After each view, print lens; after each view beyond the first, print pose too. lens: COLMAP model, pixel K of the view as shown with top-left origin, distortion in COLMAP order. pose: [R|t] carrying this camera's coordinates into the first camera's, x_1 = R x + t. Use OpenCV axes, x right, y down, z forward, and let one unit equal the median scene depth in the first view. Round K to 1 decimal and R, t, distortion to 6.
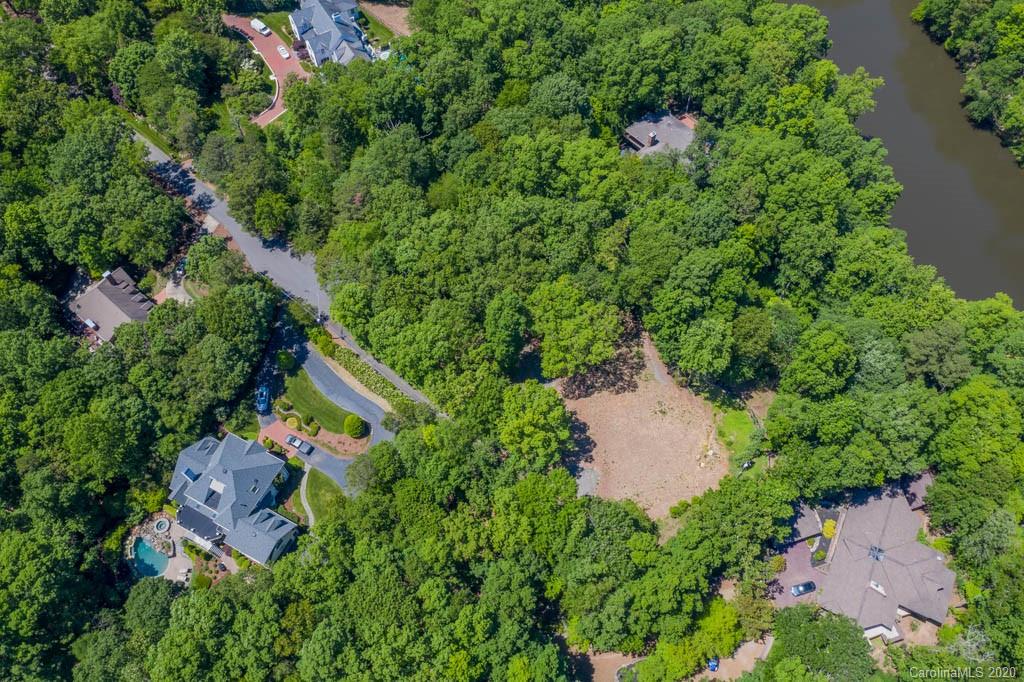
lens RADIAL K [[812.1, 0, 510.1], [0, 812.1, 342.6], [0, 0, 1]] dist [-0.012416, 0.003620]
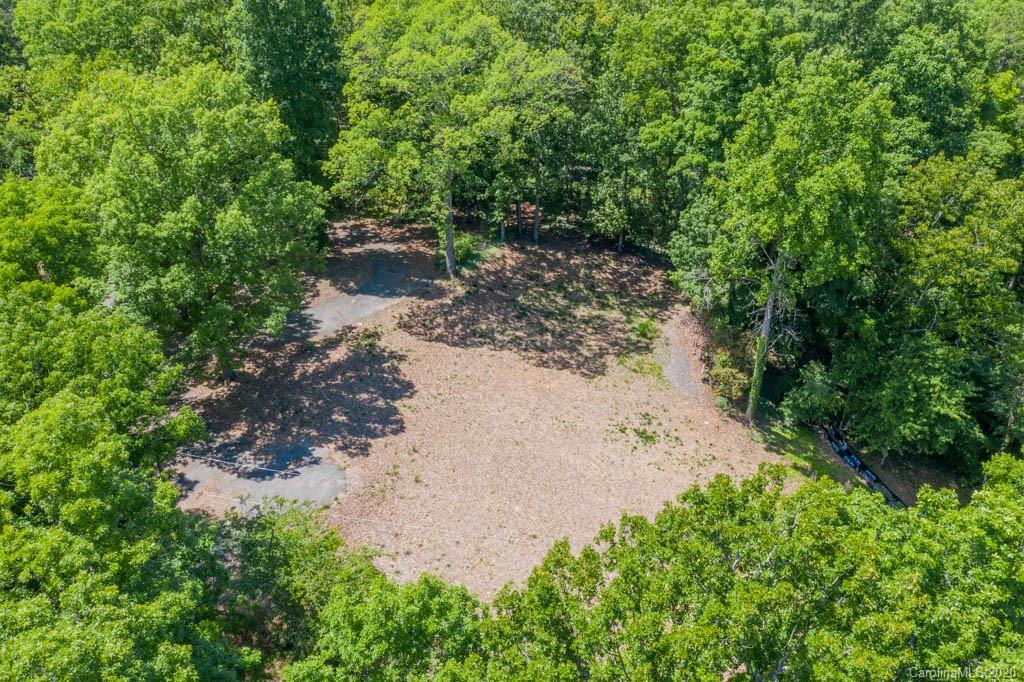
lens RADIAL K [[812.1, 0, 510.0], [0, 812.1, 341.5], [0, 0, 1]] dist [-0.012416, 0.003620]
pose [[0.914211, 0.223945, -0.337739, 0.243756], [-0.357501, 0.838144, -0.411955, 0.211209], [0.190819, 0.497355, 0.846301, 0.701917]]
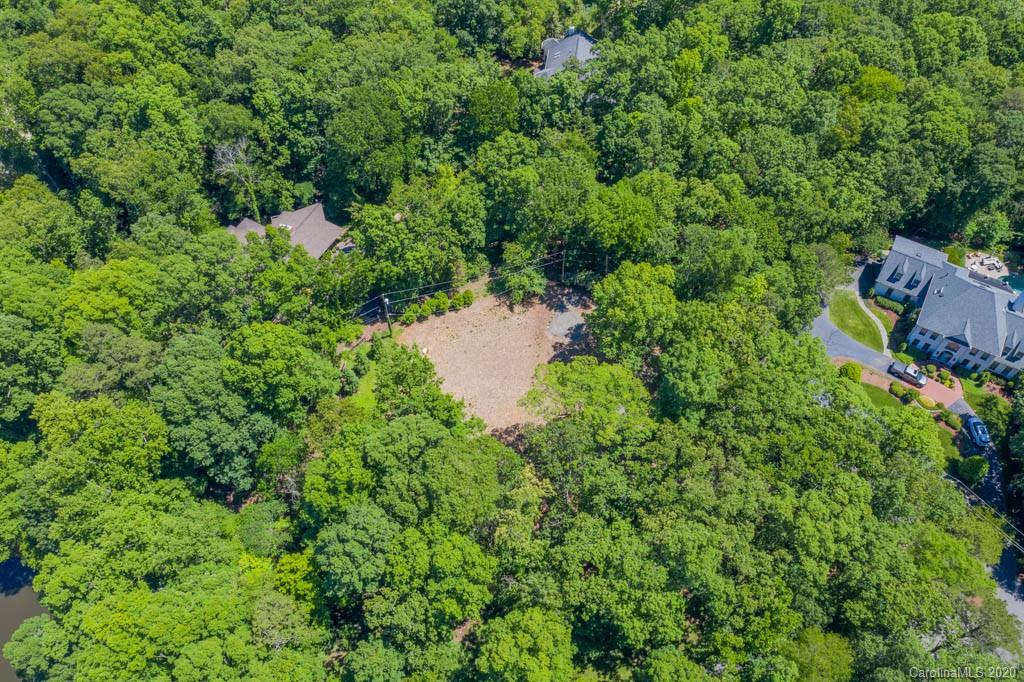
lens RADIAL K [[812.1, 0, 514.8], [0, 812.1, 341.3], [0, 0, 1]] dist [-0.012416, 0.003620]
pose [[-0.999275, -0.015103, 0.034945, 0.109944], [0.038003, -0.449642, 0.892400, -0.603693], [0.002235, 0.893081, 0.449890, 0.592225]]
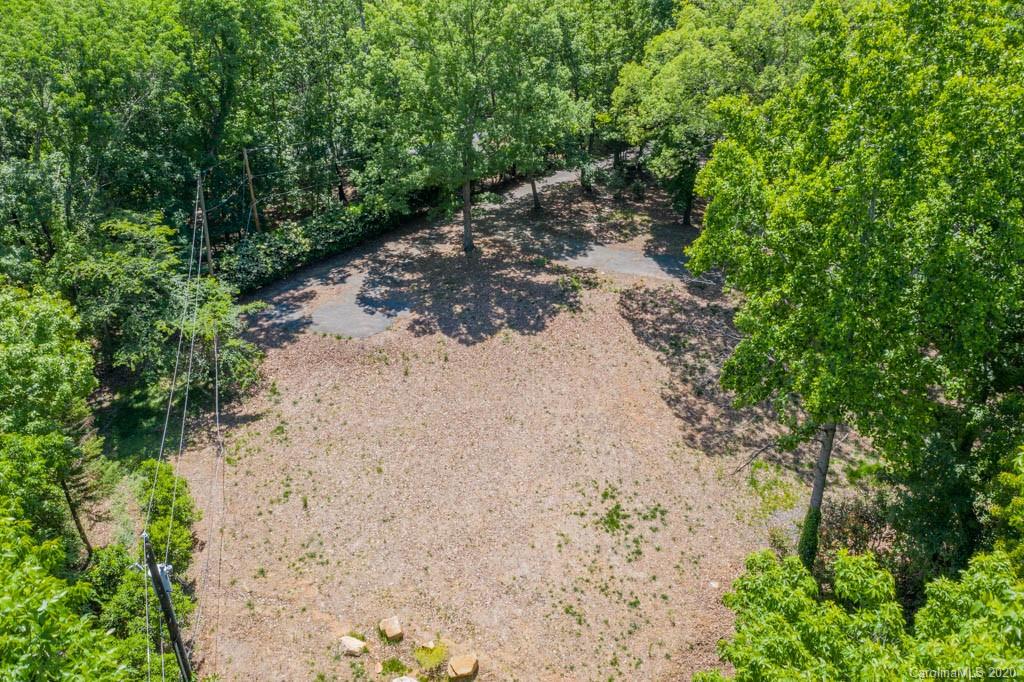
lens RADIAL K [[812.1, 0, 508.9], [0, 812.1, 344.4], [0, 0, 1]] dist [-0.012416, 0.003620]
pose [[-0.028316, 0.483821, -0.874709, 0.371037], [-0.870466, 0.418253, 0.259524, 0.031344], [0.491413, 0.768753, 0.409307, 0.865255]]
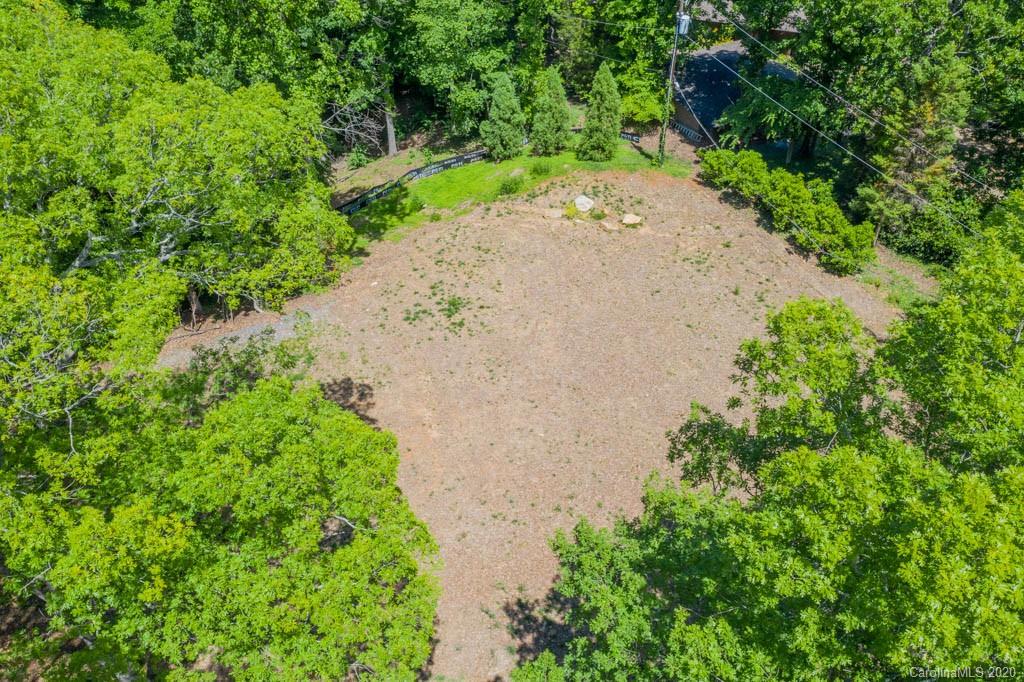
lens RADIAL K [[812.1, 0, 516.5], [0, 812.1, 343.3], [0, 0, 1]] dist [-0.012416, 0.003620]
pose [[-0.127952, -0.702756, 0.699830, -0.000373], [0.874878, 0.252380, 0.413392, 0.000643], [-0.467136, 0.665161, 0.582533, 0.862379]]
